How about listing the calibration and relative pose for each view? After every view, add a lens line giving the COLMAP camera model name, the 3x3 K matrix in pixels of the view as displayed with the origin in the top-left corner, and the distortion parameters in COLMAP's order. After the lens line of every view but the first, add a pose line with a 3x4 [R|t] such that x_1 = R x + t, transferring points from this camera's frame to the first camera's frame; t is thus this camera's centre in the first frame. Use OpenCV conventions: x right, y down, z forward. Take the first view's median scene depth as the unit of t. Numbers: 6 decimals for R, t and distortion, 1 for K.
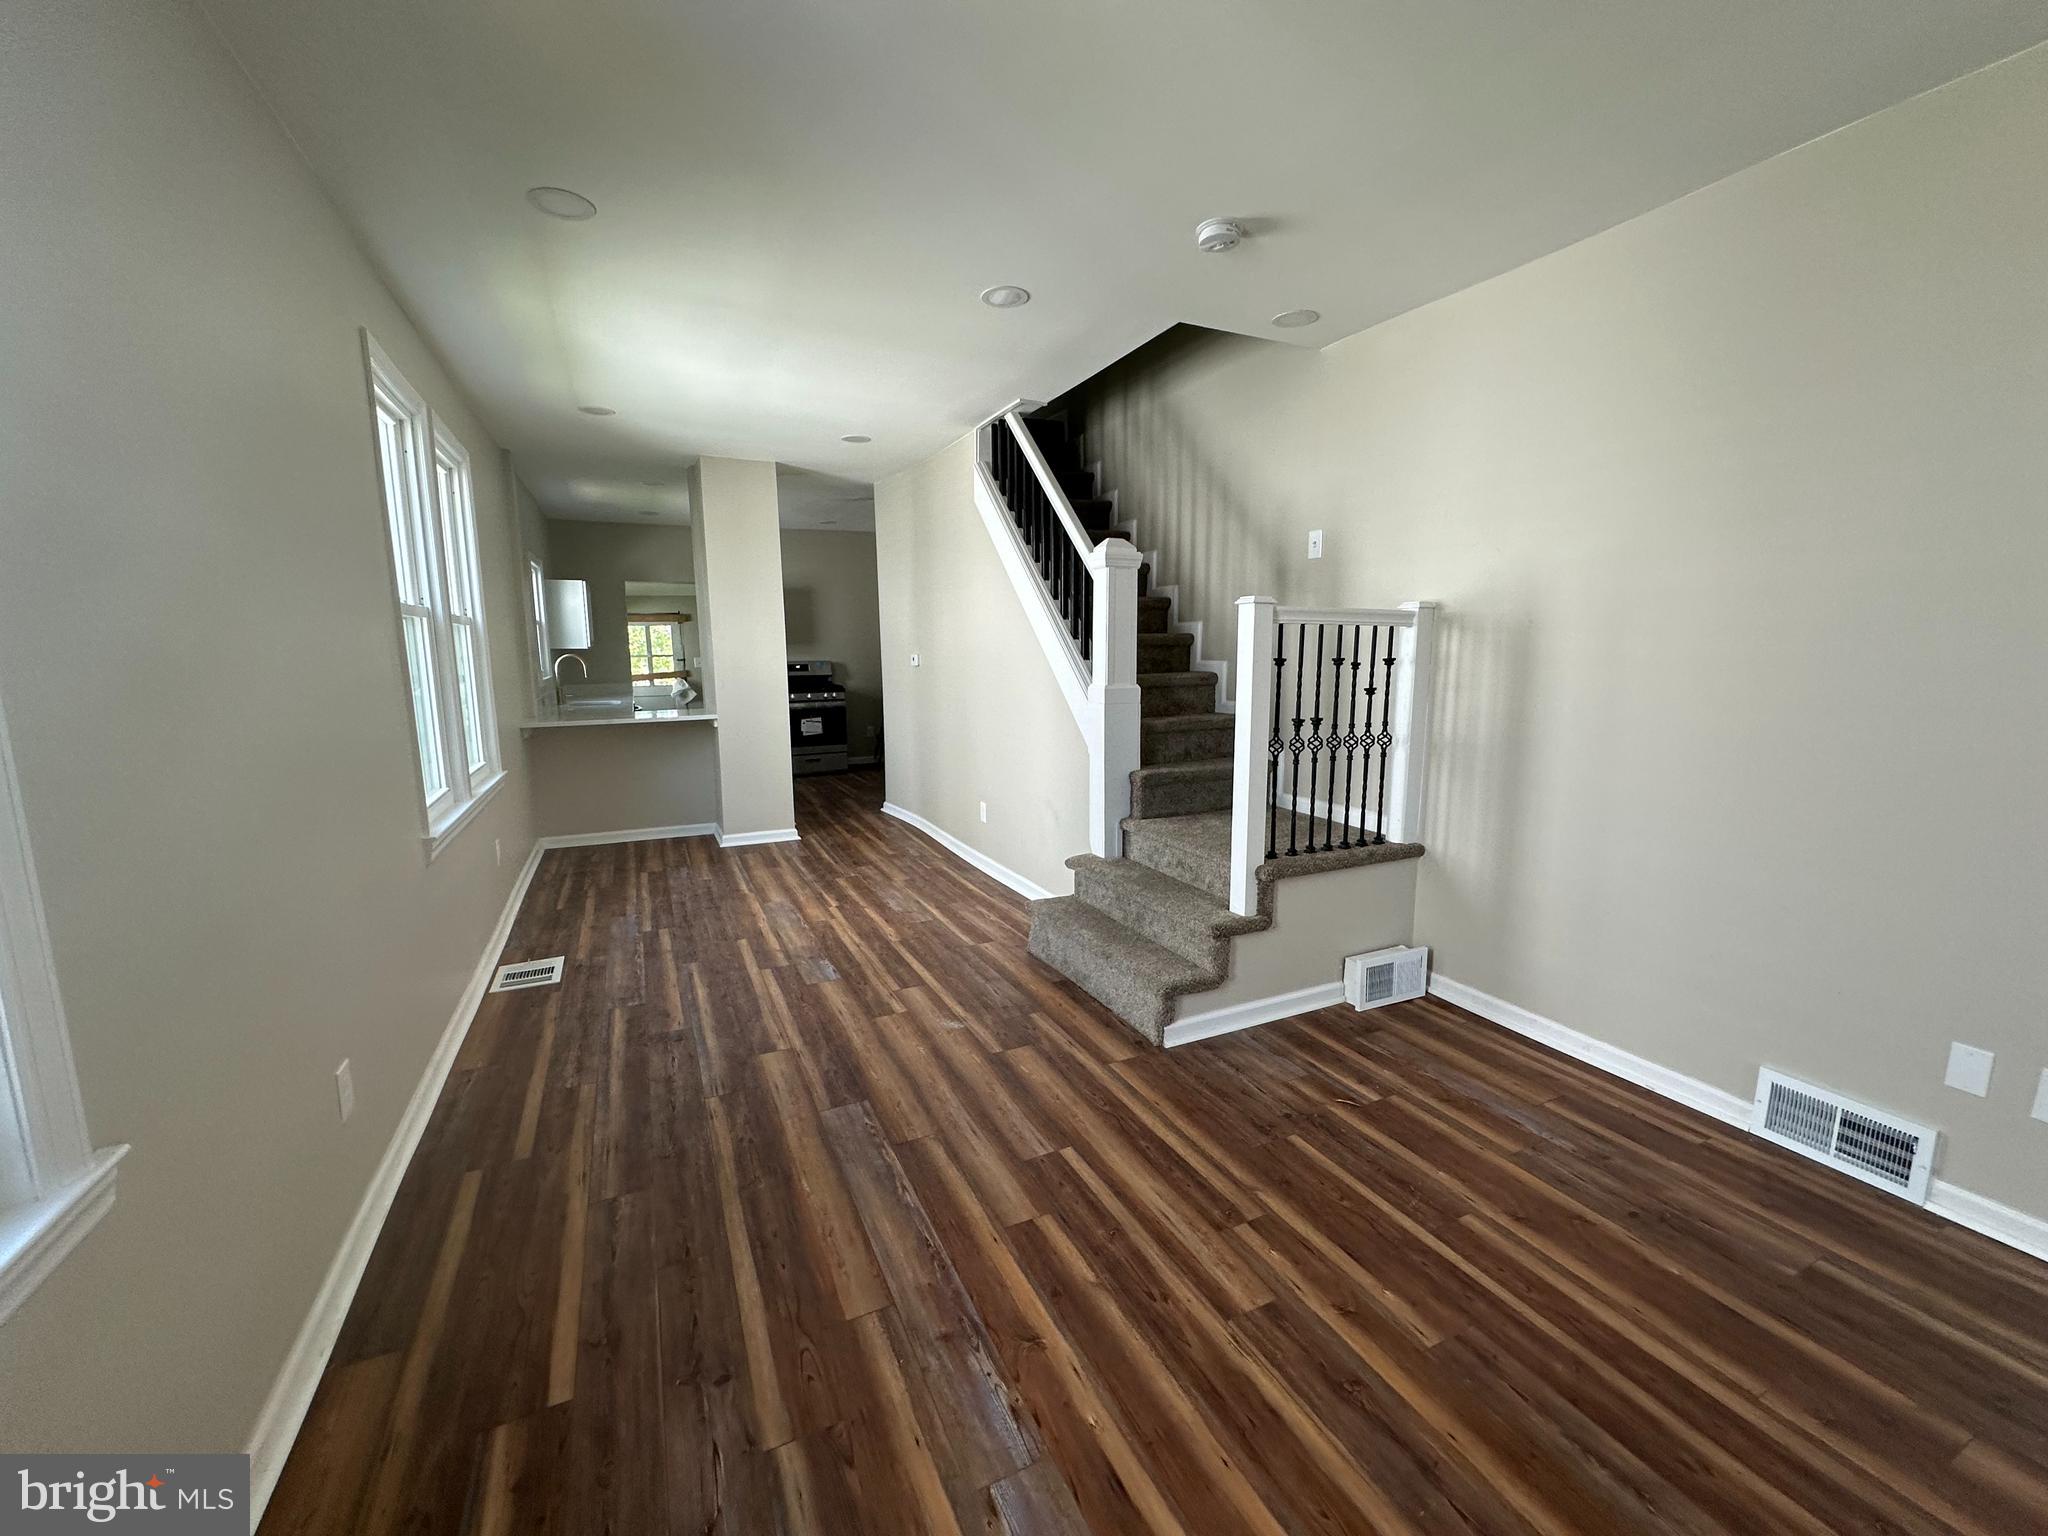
lens RADIAL K [[808.4, 0, 1024.0], [0, 808.4, 768.0], [0, 0, 1]] dist [-0.001102, 0.000020]
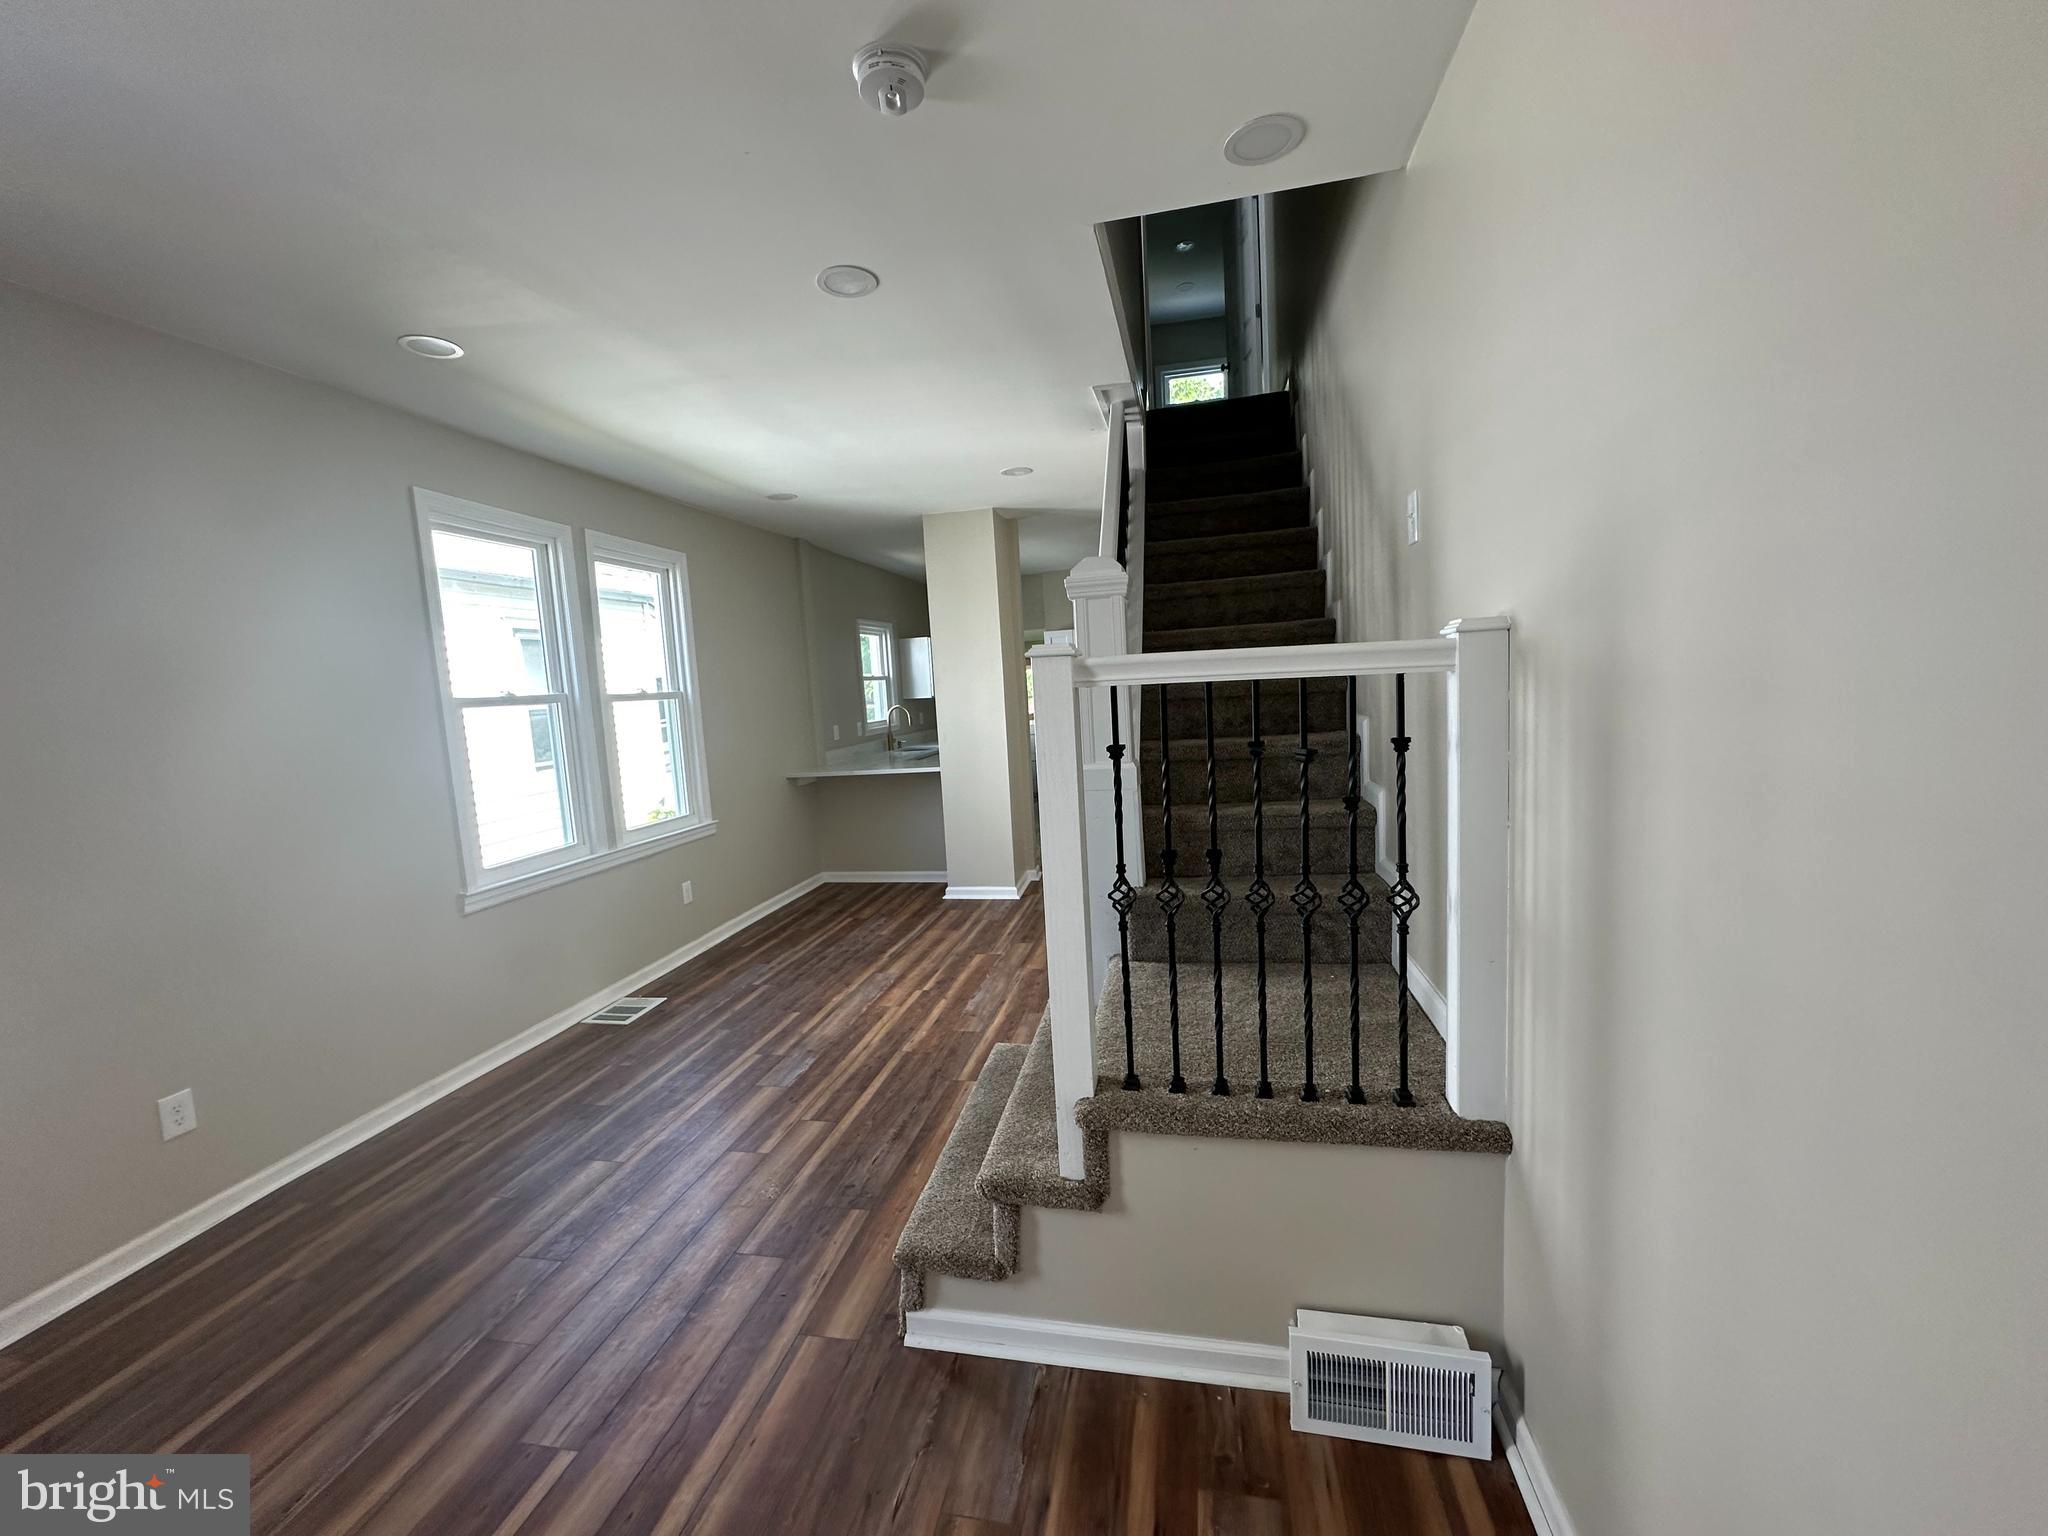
lens RADIAL K [[812.9, 0, 1024.0], [0, 812.9, 768.0], [0, 0, 1]] dist [0.000536, 0.000100]
pose [[0.793847, 0.023118, -0.607678, 0.577802], [-0.037884, 0.999216, -0.011477, -0.103966], [0.606937, 0.032132, 0.794100, 0.472098]]
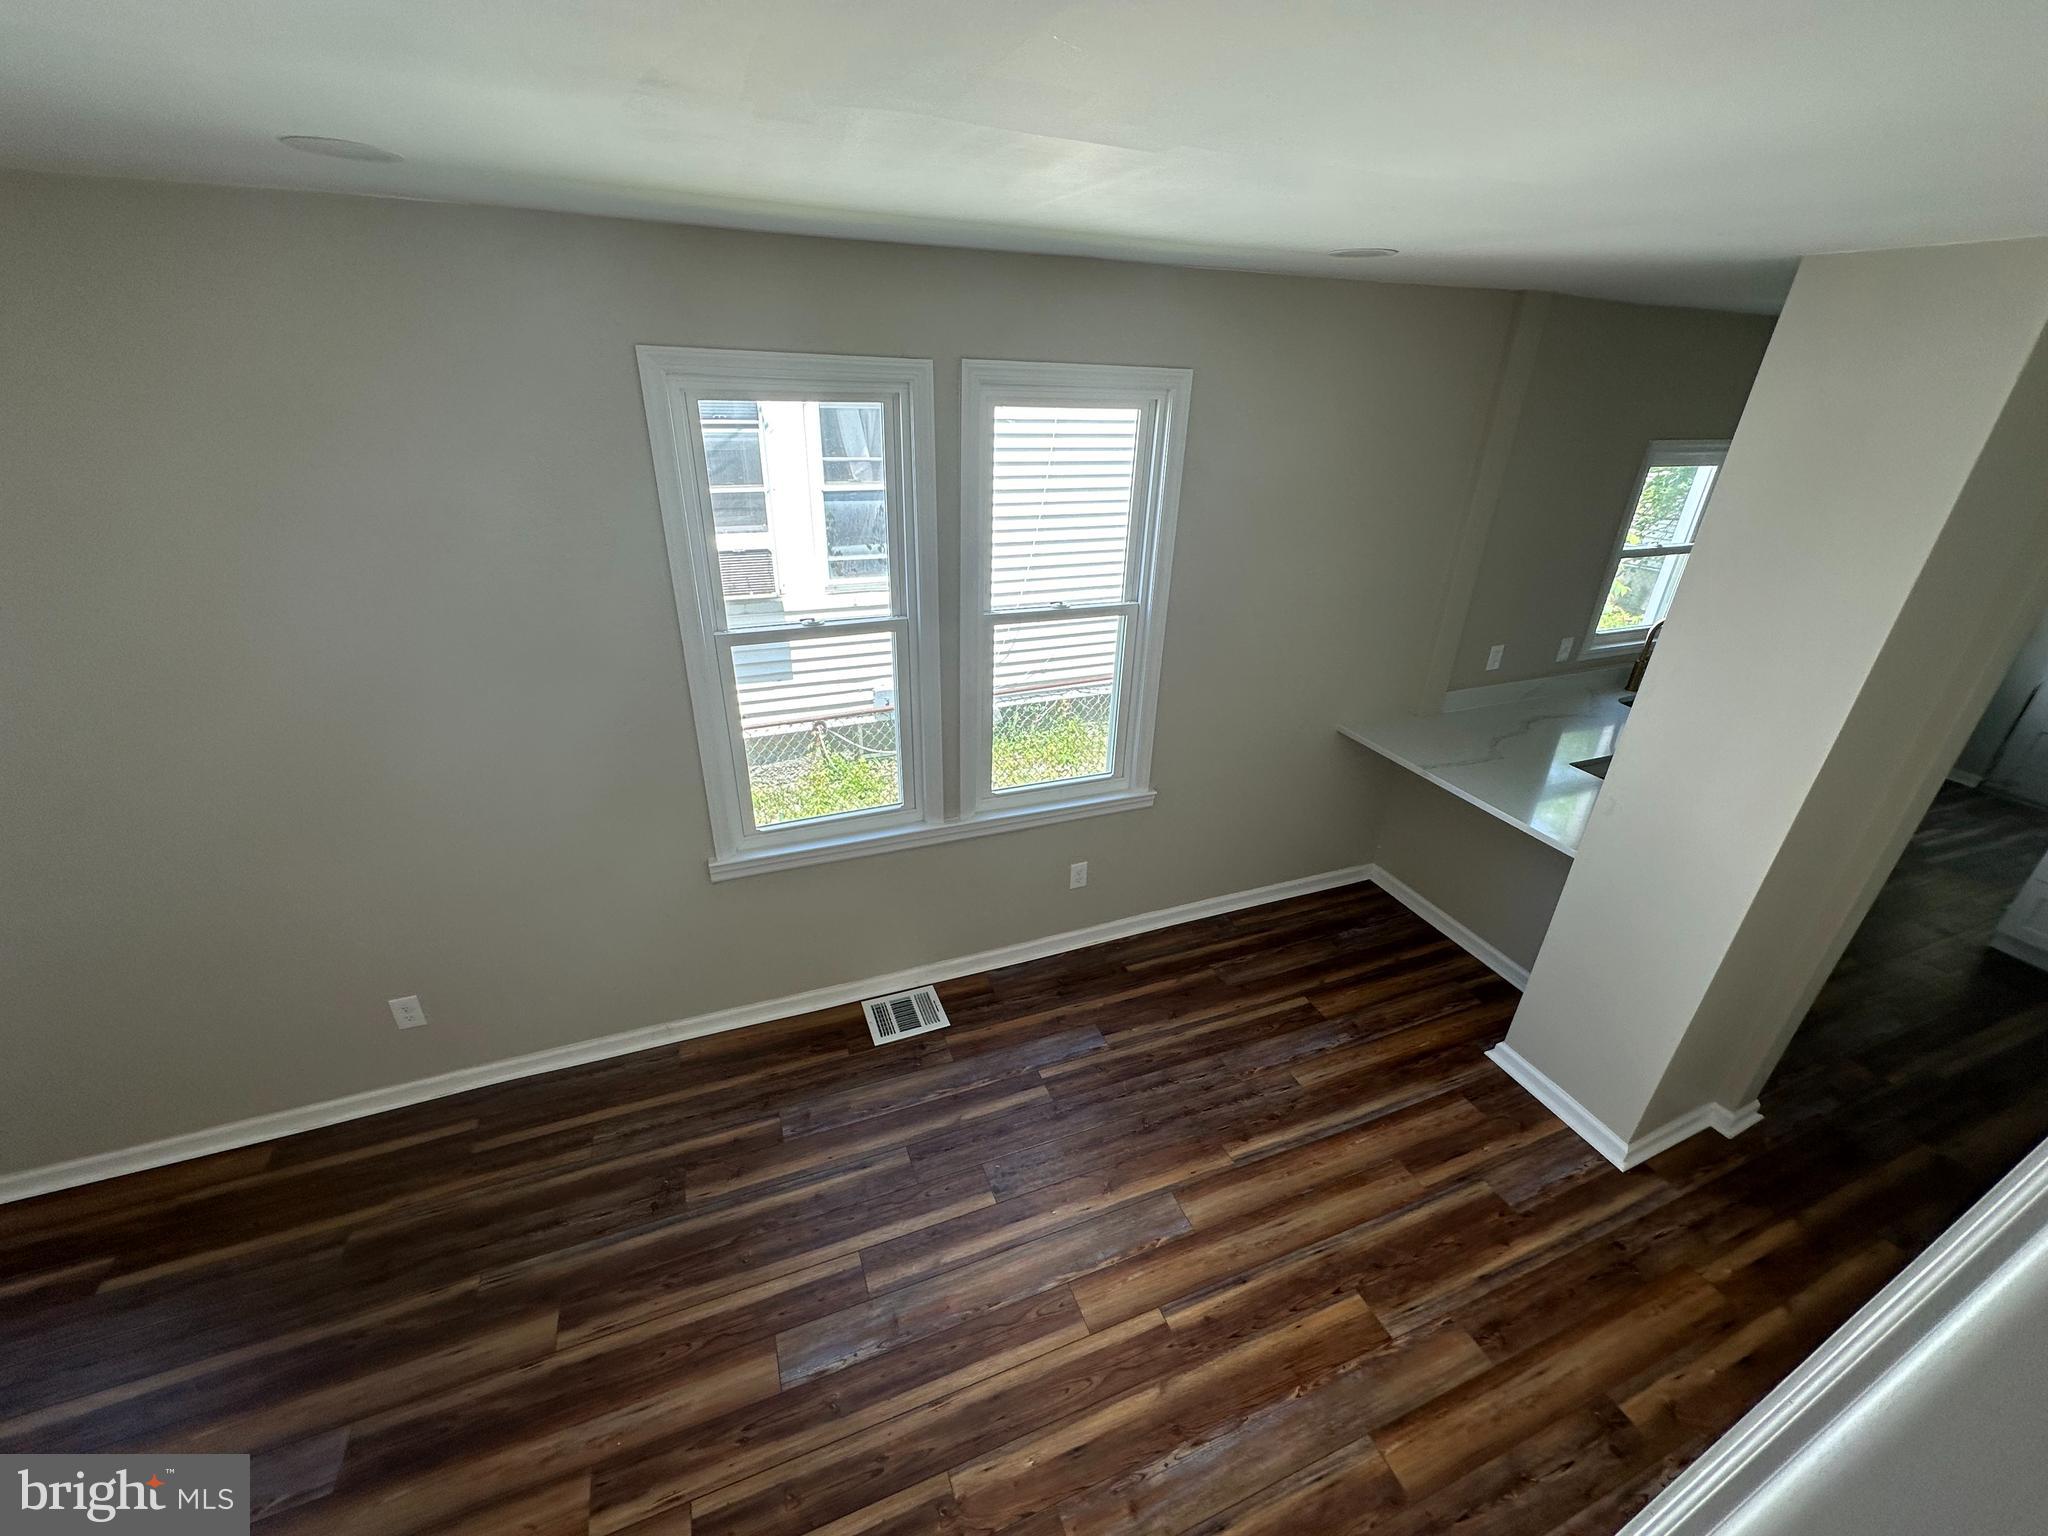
lens RADIAL K [[817.8, 0, 1024.0], [0, 817.8, 768.0], [0, 0, 1]] dist [-0.001496, 0.000243]
pose [[-0.068274, 0.442481, -0.894175, 0.109595], [-0.177826, 0.876517, 0.447321, -0.493800], [0.981691, 0.189548, 0.018841, 1.187110]]
